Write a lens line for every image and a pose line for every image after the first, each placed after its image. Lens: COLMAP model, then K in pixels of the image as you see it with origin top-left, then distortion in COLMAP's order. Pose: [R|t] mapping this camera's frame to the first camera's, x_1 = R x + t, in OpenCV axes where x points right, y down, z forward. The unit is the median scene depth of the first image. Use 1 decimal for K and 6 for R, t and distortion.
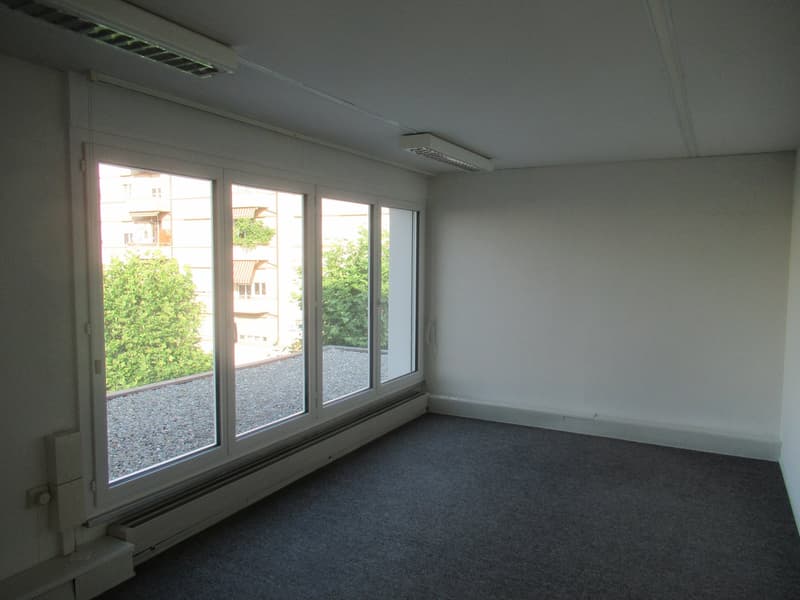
lens RADIAL K [[589.3, 0, 400.0], [0, 589.3, 300.0], [0, 0, 1]] dist [0.021896, -0.003299]
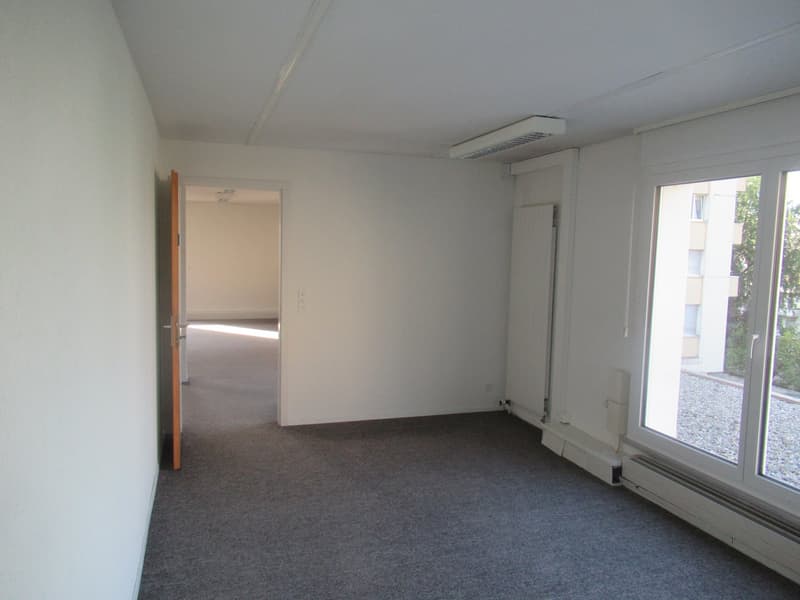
lens RADIAL K [[589.3, 0, 400.0], [0, 589.3, 300.0], [0, 0, 1]] dist [0.021896, -0.003299]
pose [[-0.675934, 0.049301, -0.735312, 0.804820], [-0.080495, 0.986851, 0.140161, -0.107267], [0.732553, 0.153928, -0.663078, 1.349831]]
